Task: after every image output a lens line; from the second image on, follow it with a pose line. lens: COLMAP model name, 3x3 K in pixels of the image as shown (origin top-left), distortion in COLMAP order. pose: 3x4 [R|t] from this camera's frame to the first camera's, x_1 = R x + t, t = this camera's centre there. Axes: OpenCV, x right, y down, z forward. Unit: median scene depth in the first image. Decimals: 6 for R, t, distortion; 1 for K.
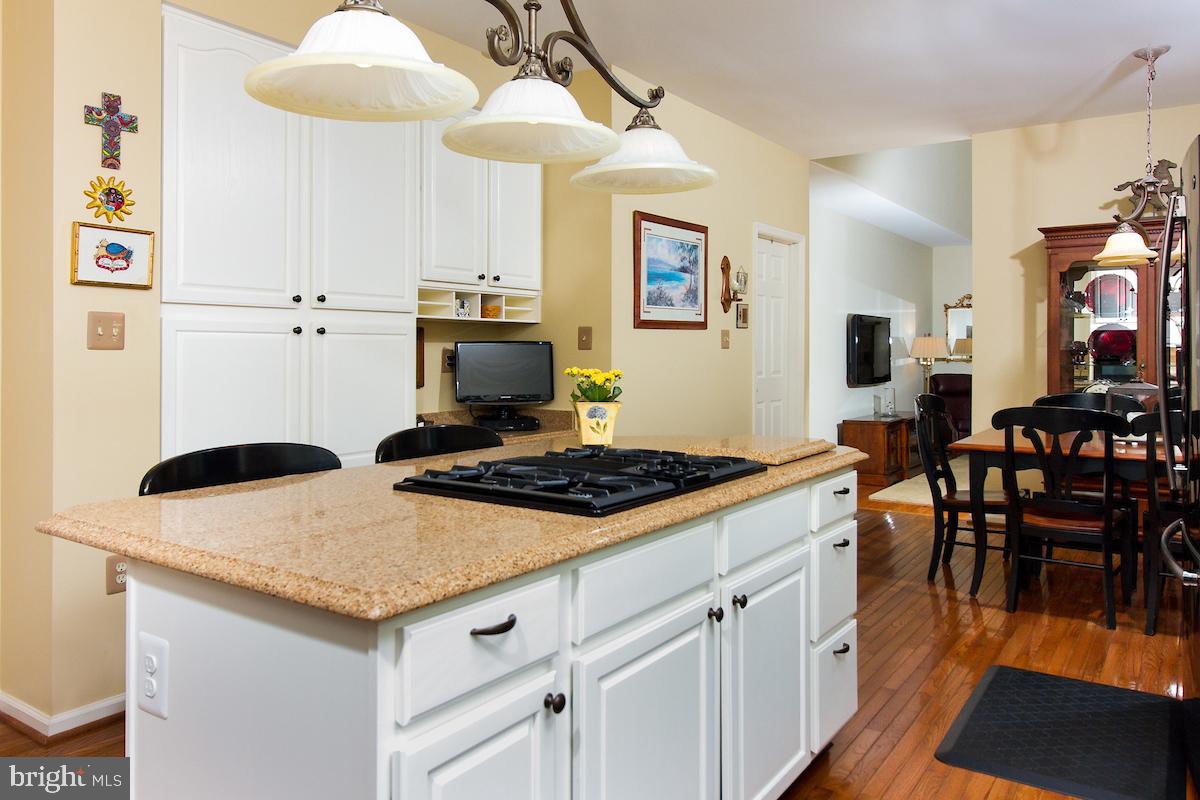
lens RADIAL K [[812.5, 0, 597.3], [0, 812.5, 345.4], [0, 0, 1]] dist [0.011103, 0.008065]
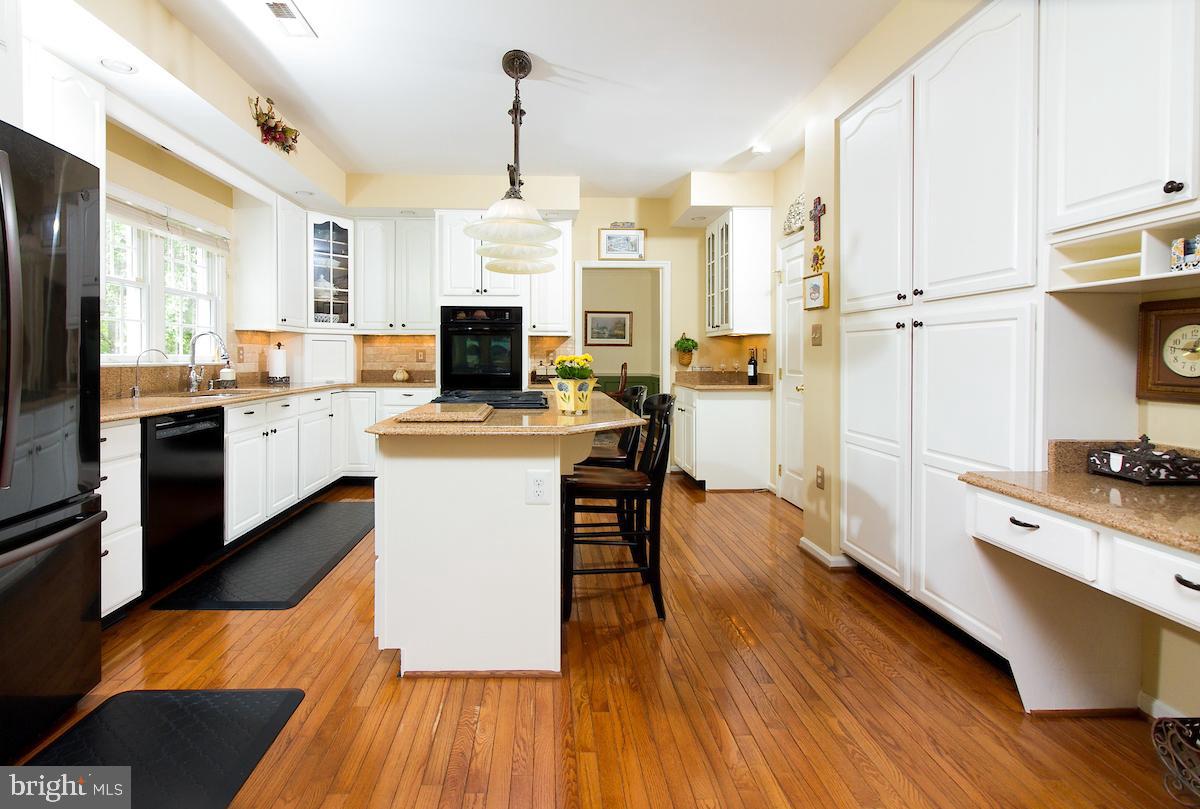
lens RADIAL K [[572.4, 0, 611.7], [0, 572.4, 363.7], [0, 0, 1]] dist [0.007131, -0.001648]
pose [[-0.745337, 0.002751, -0.666682, 0.311470], [-0.004169, 0.999953, 0.008787, 0.020006], [0.666674, 0.009328, -0.745291, 0.933238]]
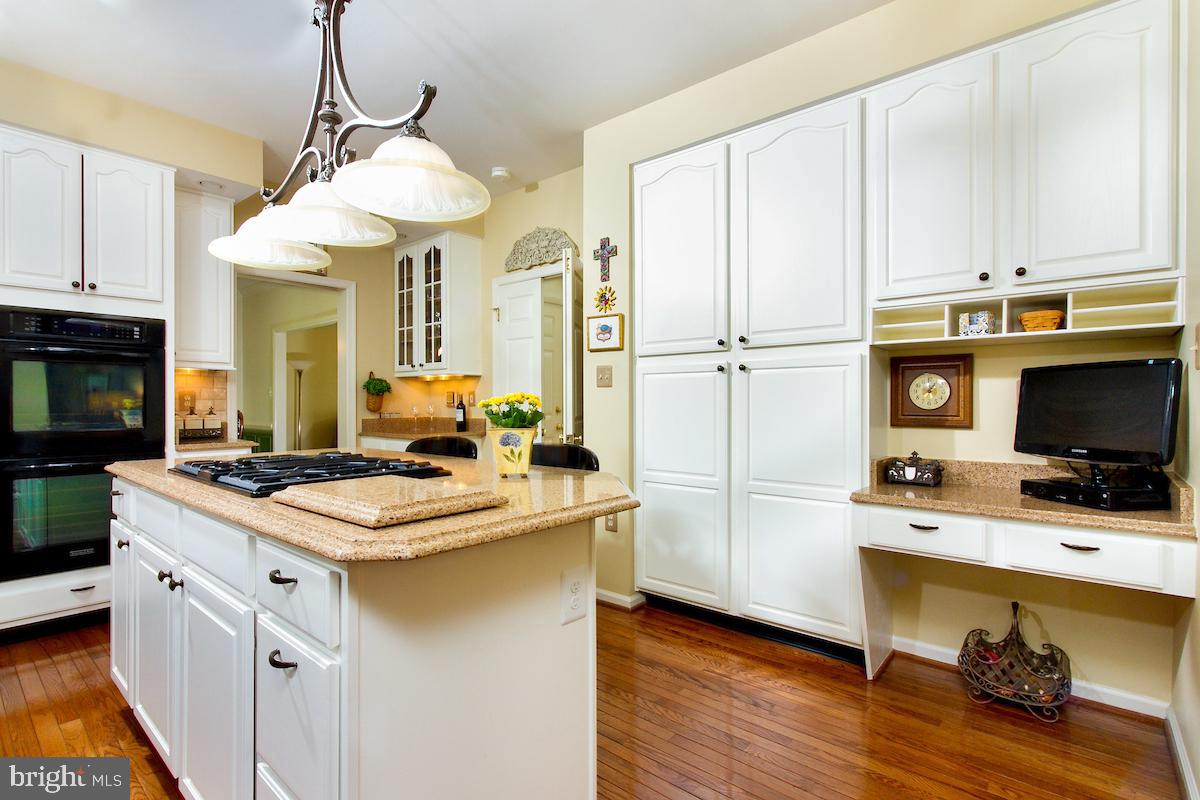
lens RADIAL K [[572.4, 0, 604.2], [0, 572.4, 401.0], [0, 0, 1]] dist [0.007131, -0.001648]
pose [[-0.071143, -0.005637, -0.997450, 0.346975], [0.006089, 0.999963, -0.006085, 0.023902], [0.997448, -0.006507, -0.071106, 0.624499]]
